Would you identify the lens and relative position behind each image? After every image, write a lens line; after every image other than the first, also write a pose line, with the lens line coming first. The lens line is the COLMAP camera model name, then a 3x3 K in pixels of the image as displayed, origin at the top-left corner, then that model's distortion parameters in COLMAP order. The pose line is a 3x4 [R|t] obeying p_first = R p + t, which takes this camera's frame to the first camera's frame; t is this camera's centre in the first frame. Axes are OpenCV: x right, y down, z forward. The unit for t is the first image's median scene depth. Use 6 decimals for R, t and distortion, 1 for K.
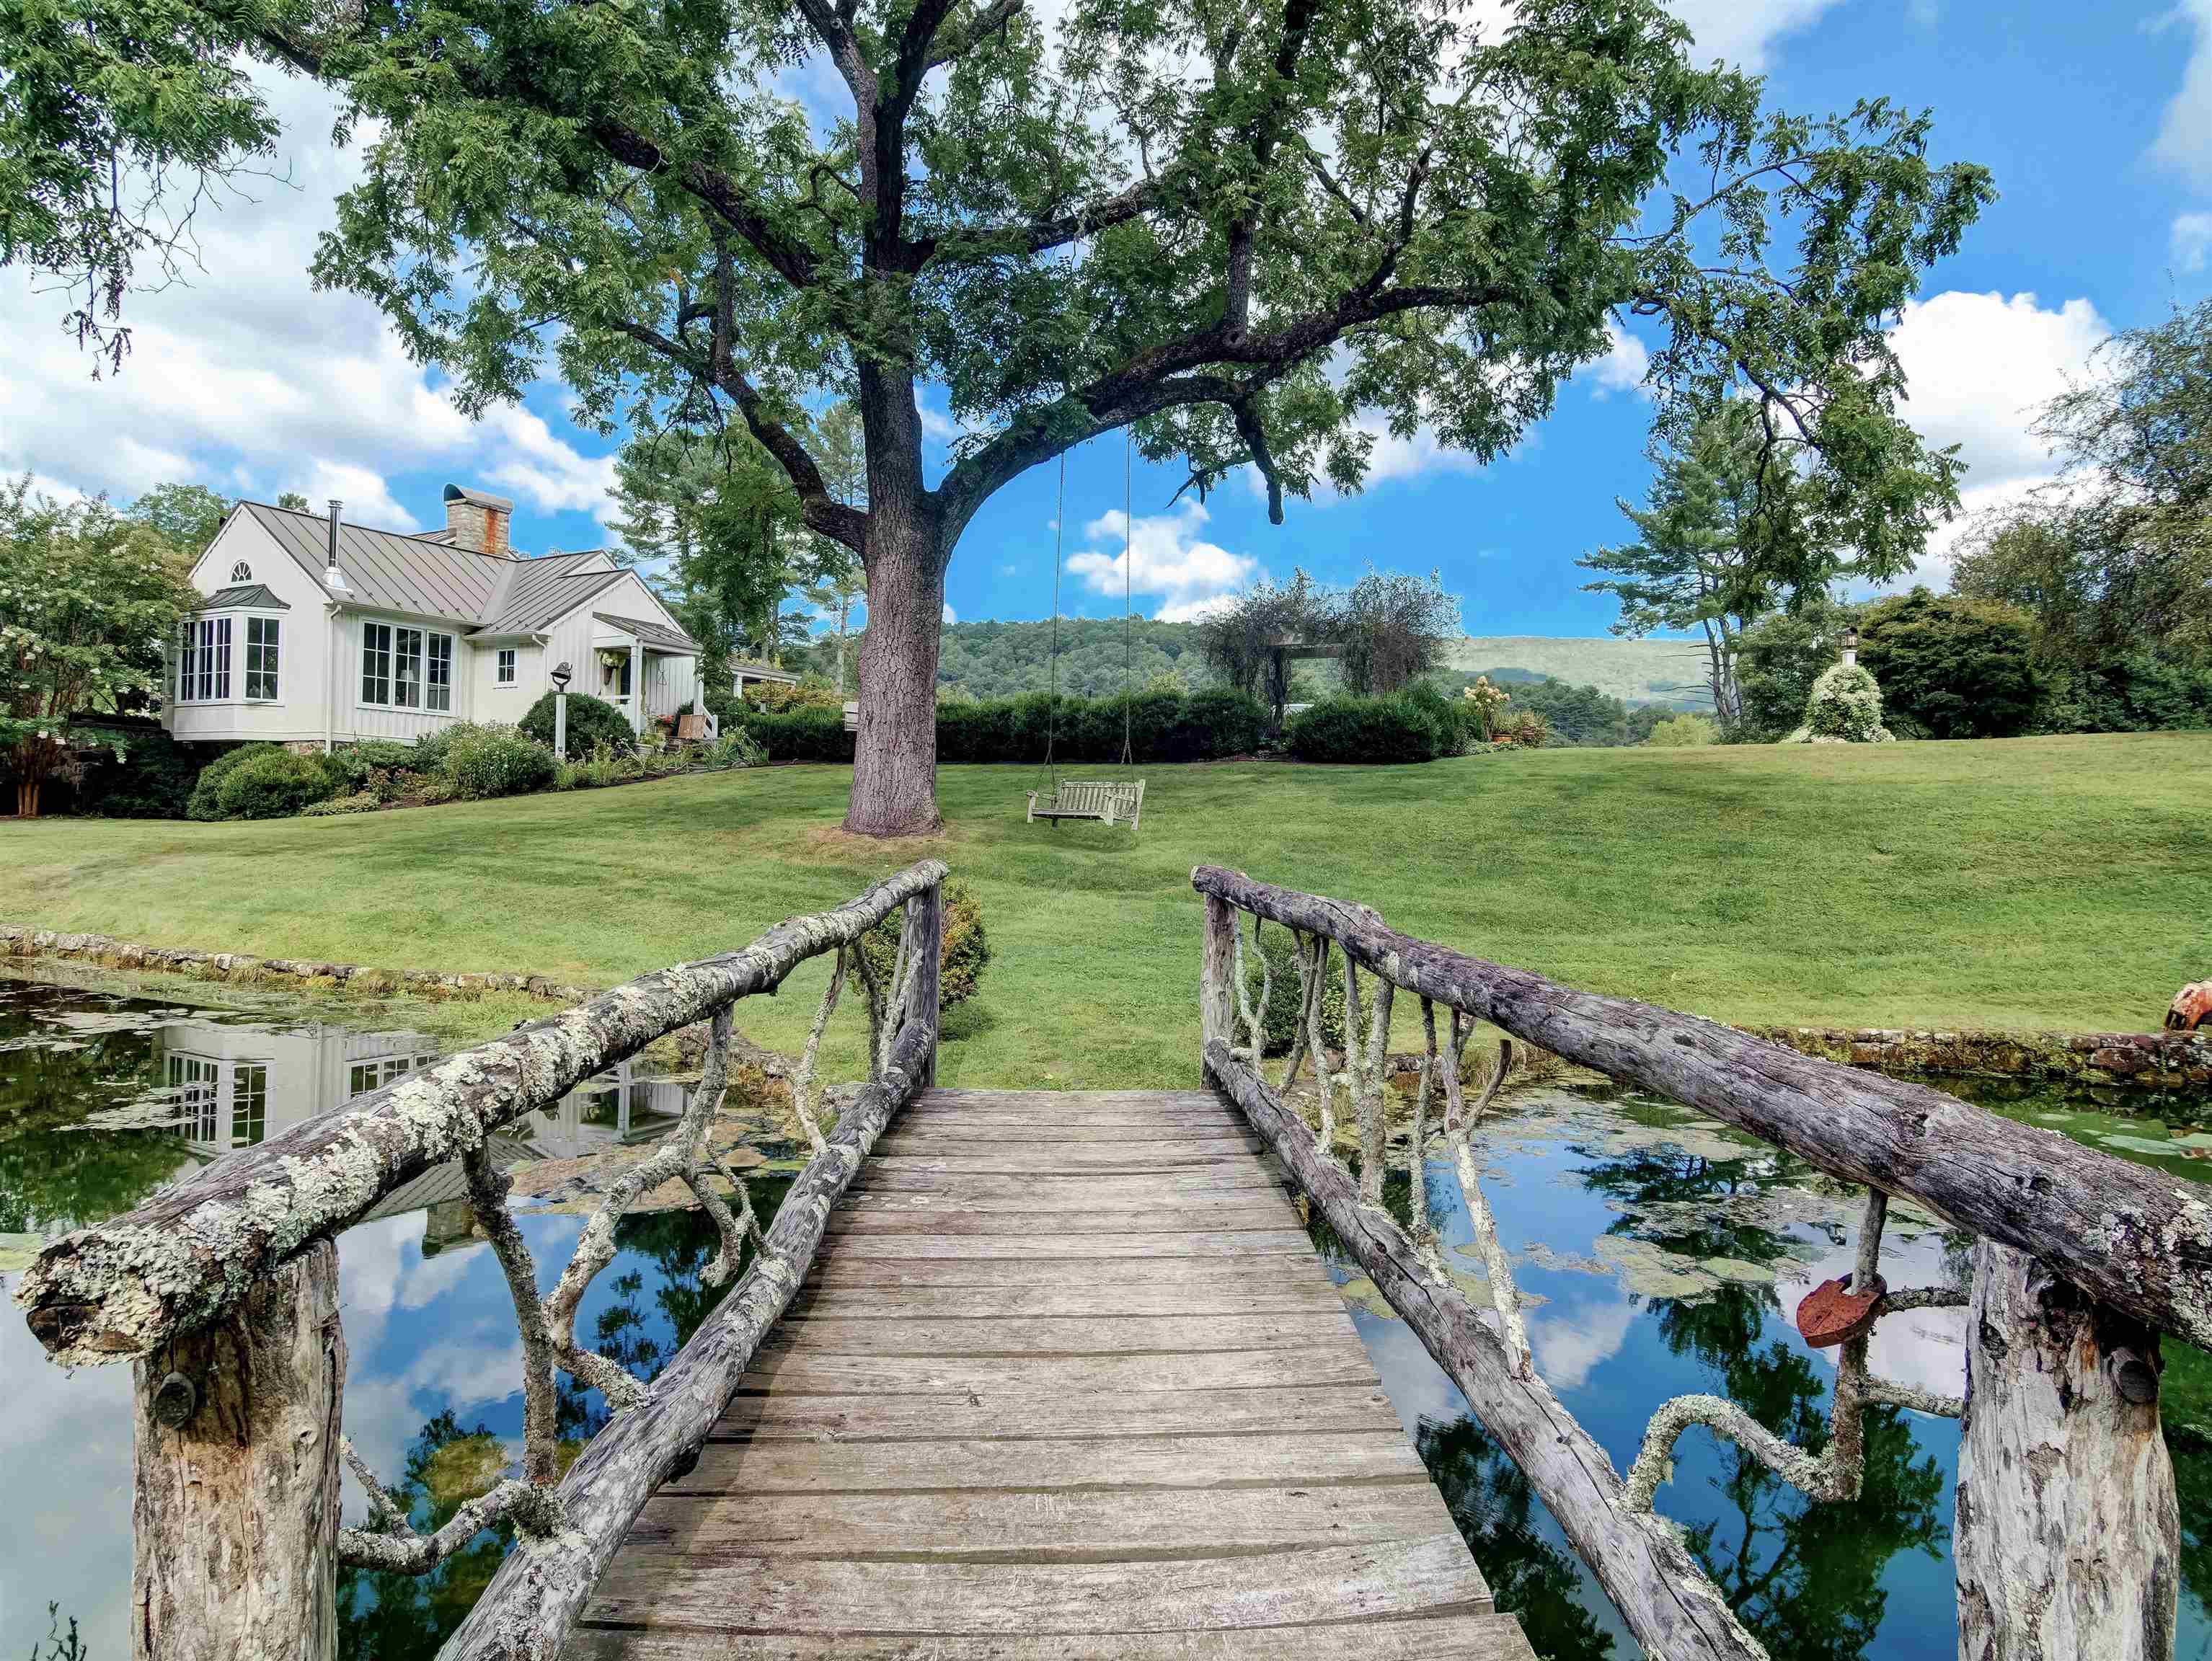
lens RADIAL K [[1272.4, 0, 1106.0], [0, 1272.4, 830.5], [0, 0, 1]] dist [-0.000442, -0.003462]
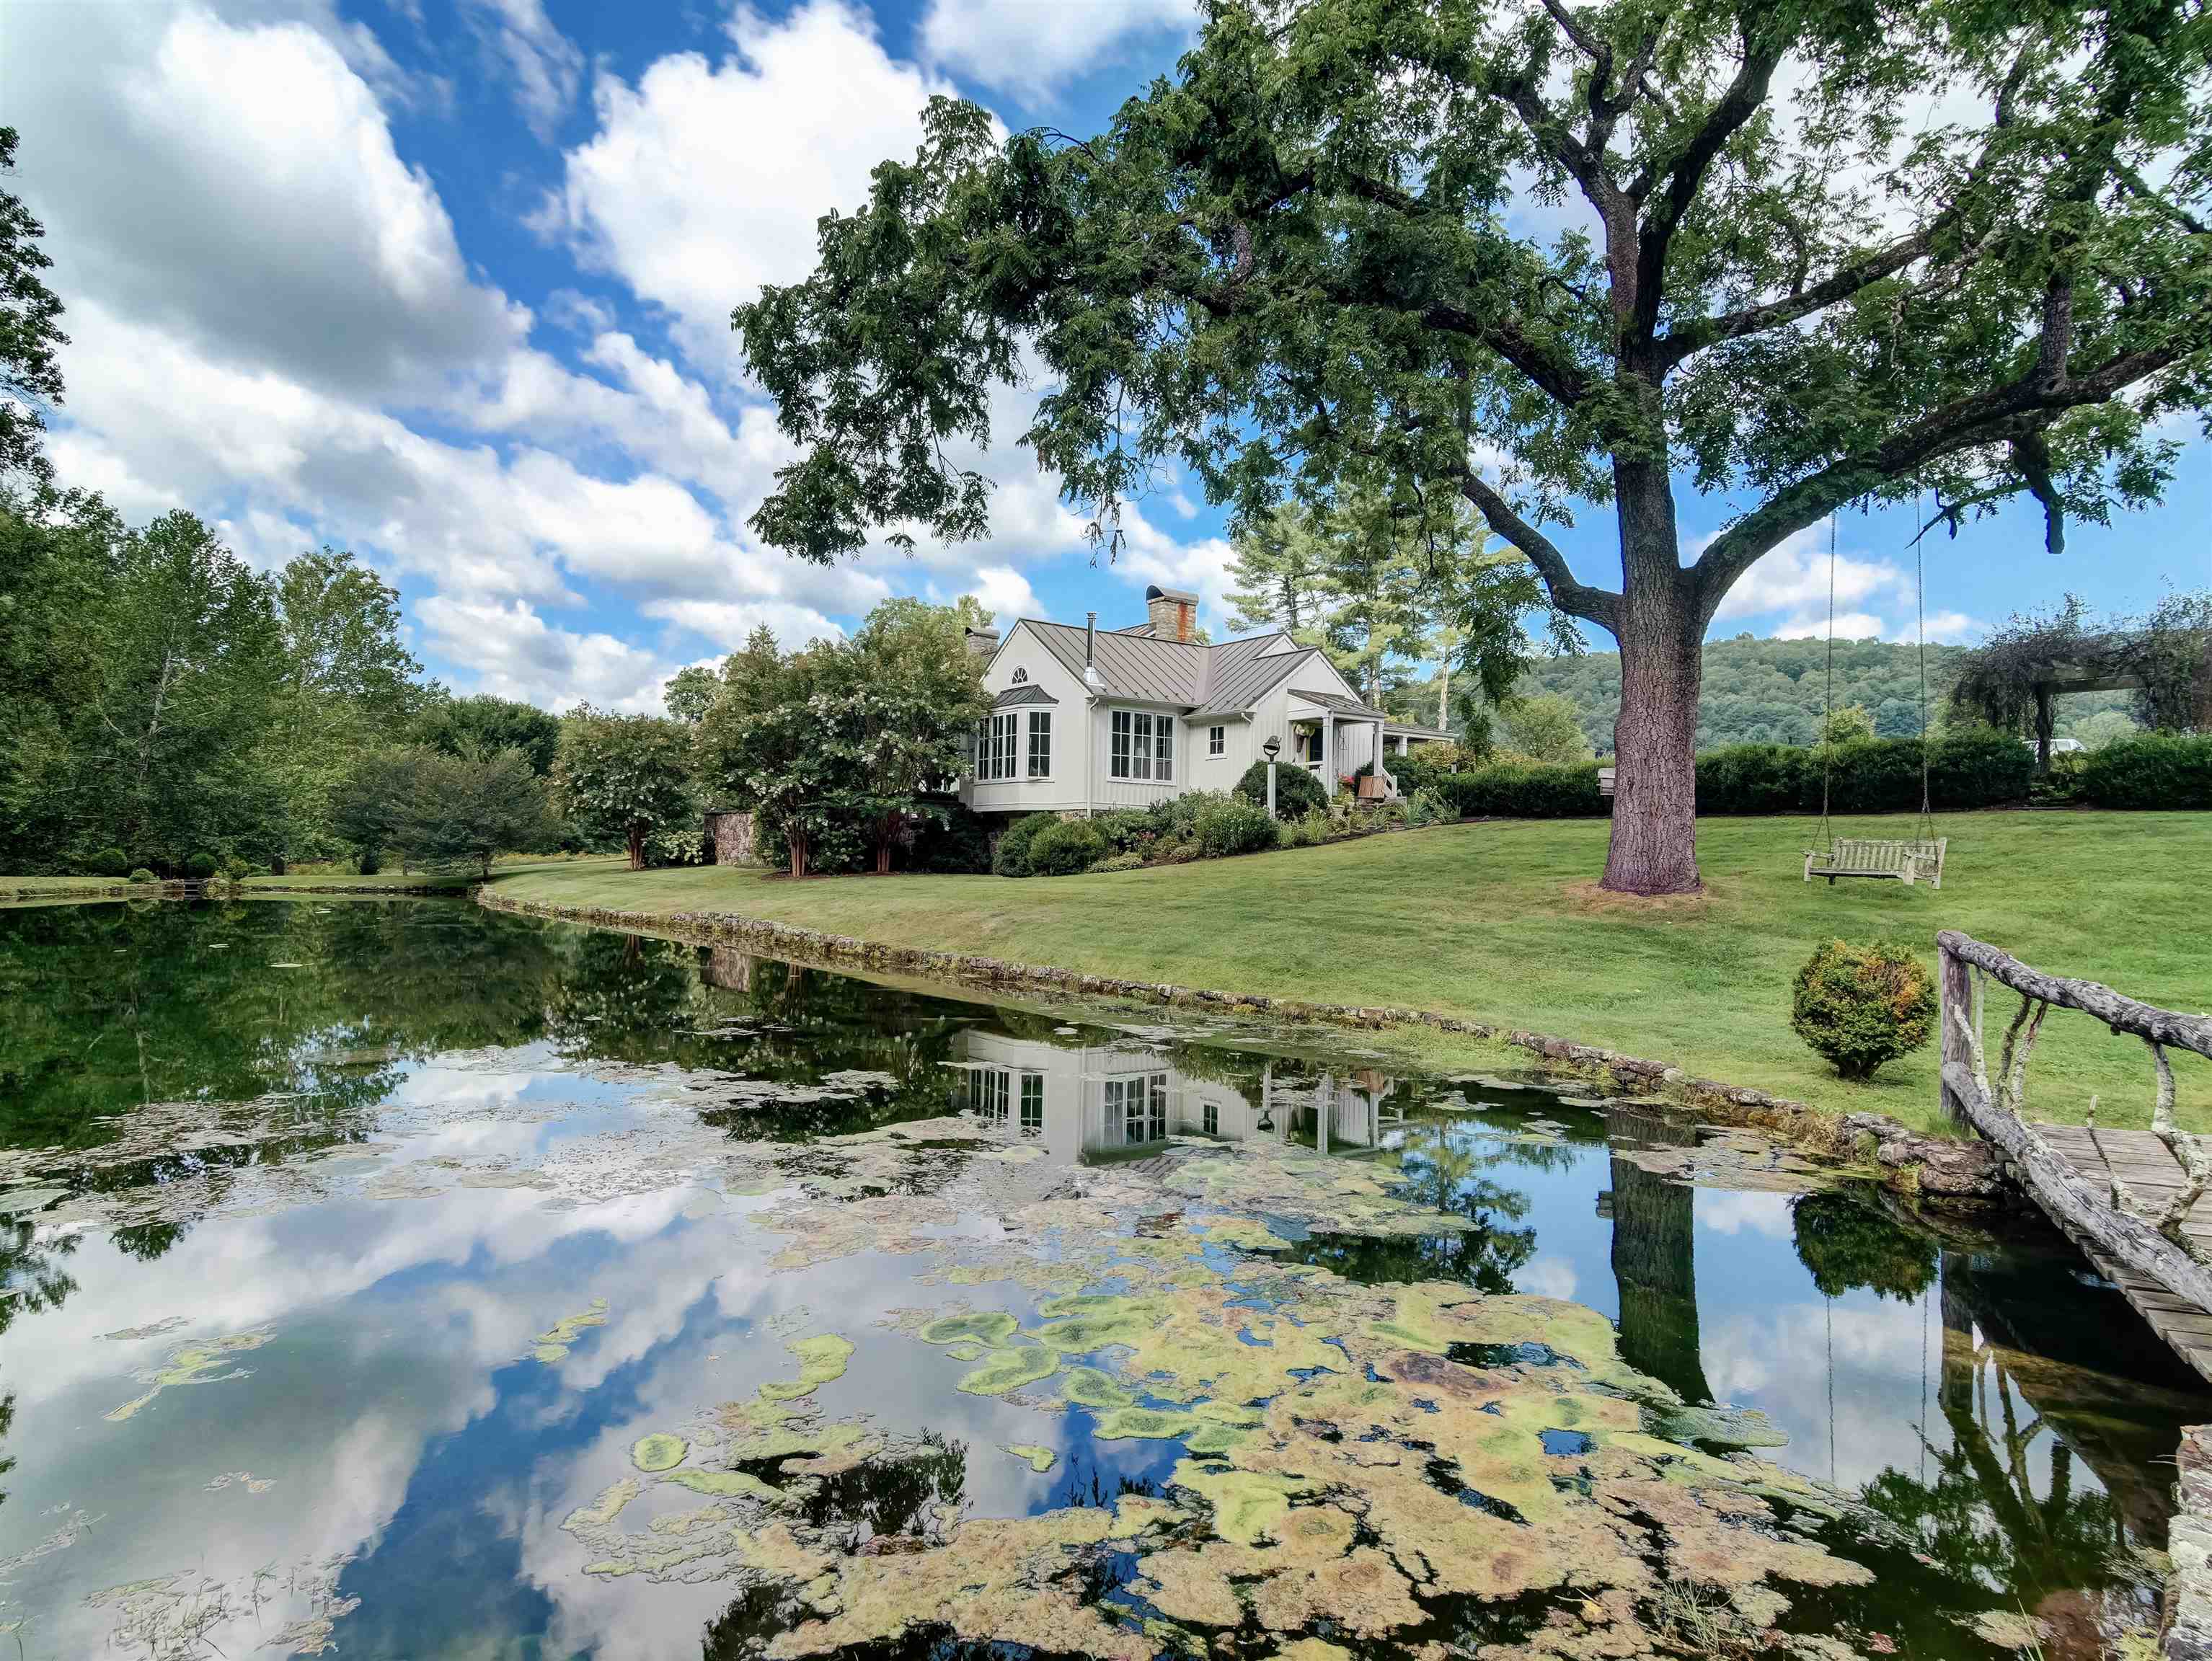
lens RADIAL K [[1272.4, 0, 1106.0], [0, 1272.4, 830.5], [0, 0, 1]] dist [-0.000442, -0.003462]
pose [[0.902062, -0.017637, -0.431246, -0.070177], [0.002347, 0.999350, -0.035962, -0.006353], [0.431600, 0.031427, 0.901517, -0.091283]]
